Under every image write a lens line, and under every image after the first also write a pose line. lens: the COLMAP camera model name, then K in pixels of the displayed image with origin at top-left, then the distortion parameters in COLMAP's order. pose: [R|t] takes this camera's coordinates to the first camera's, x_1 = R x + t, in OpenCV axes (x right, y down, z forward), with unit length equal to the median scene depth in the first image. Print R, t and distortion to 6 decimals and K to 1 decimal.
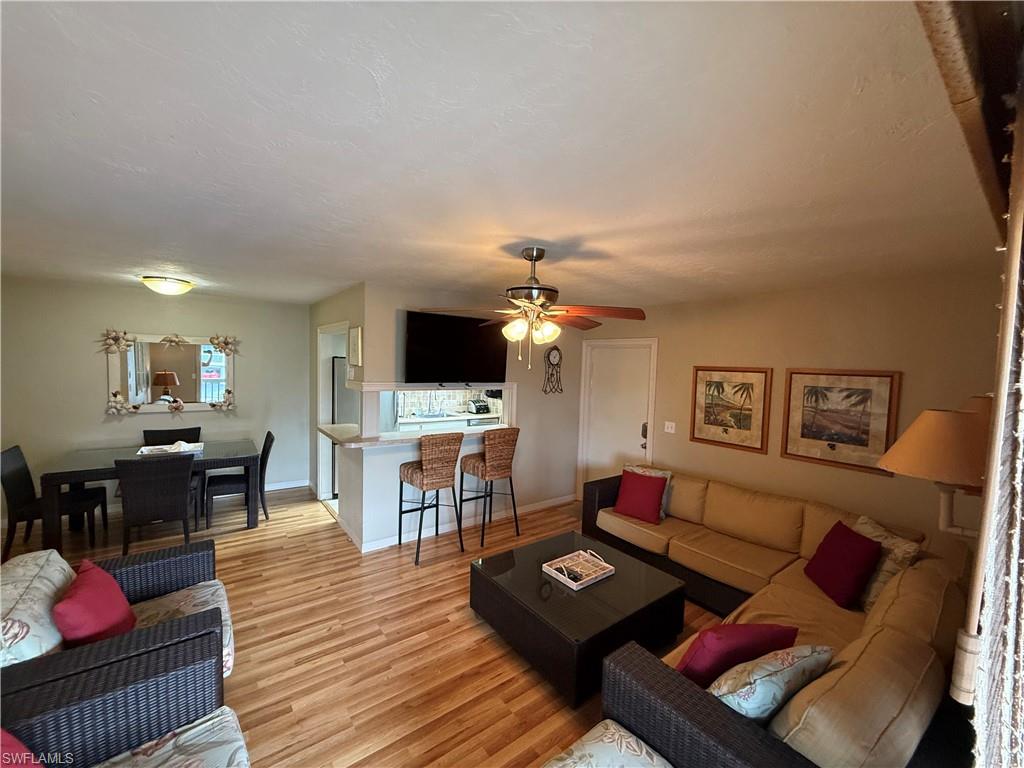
lens RADIAL K [[408.8, 0, 512.0], [0, 408.8, 384.0], [0, 0, 1]] dist [0.000071, 0.000229]
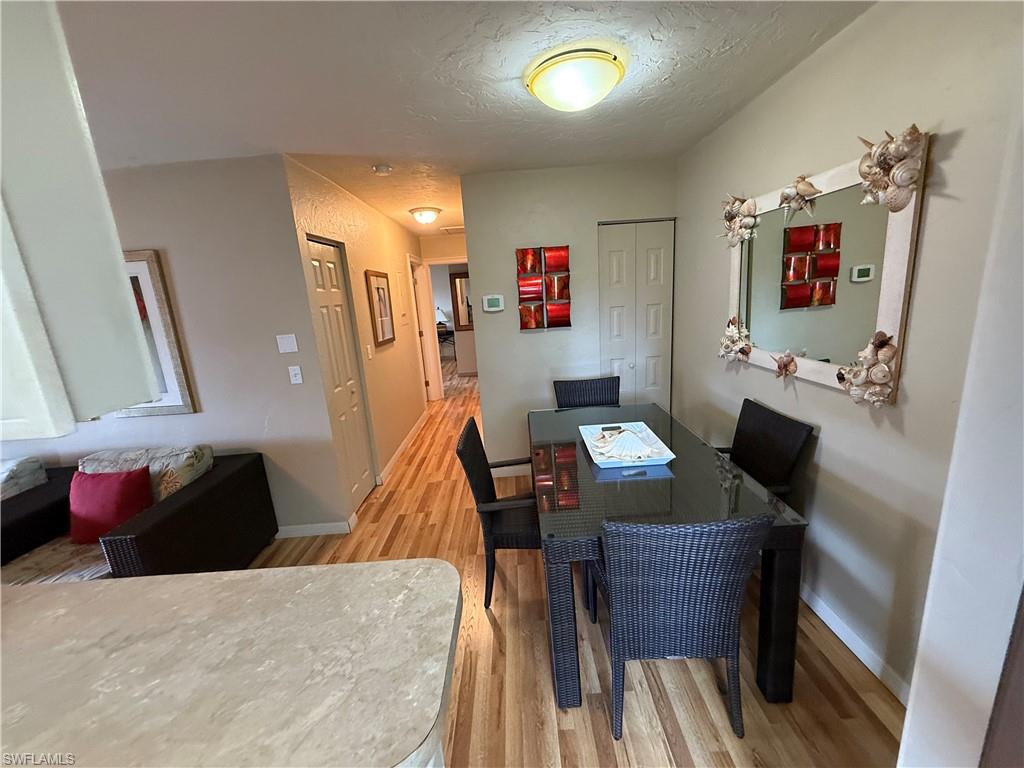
lens RADIAL K [[408.8, 0, 512.0], [0, 408.8, 384.0], [0, 0, 1]] dist [0.000071, 0.000229]
pose [[-0.596965, 0.189710, -0.779515, -0.561956], [0.014727, 0.974067, 0.225780, -0.039263], [0.802132, 0.123302, -0.584278, 1.774410]]
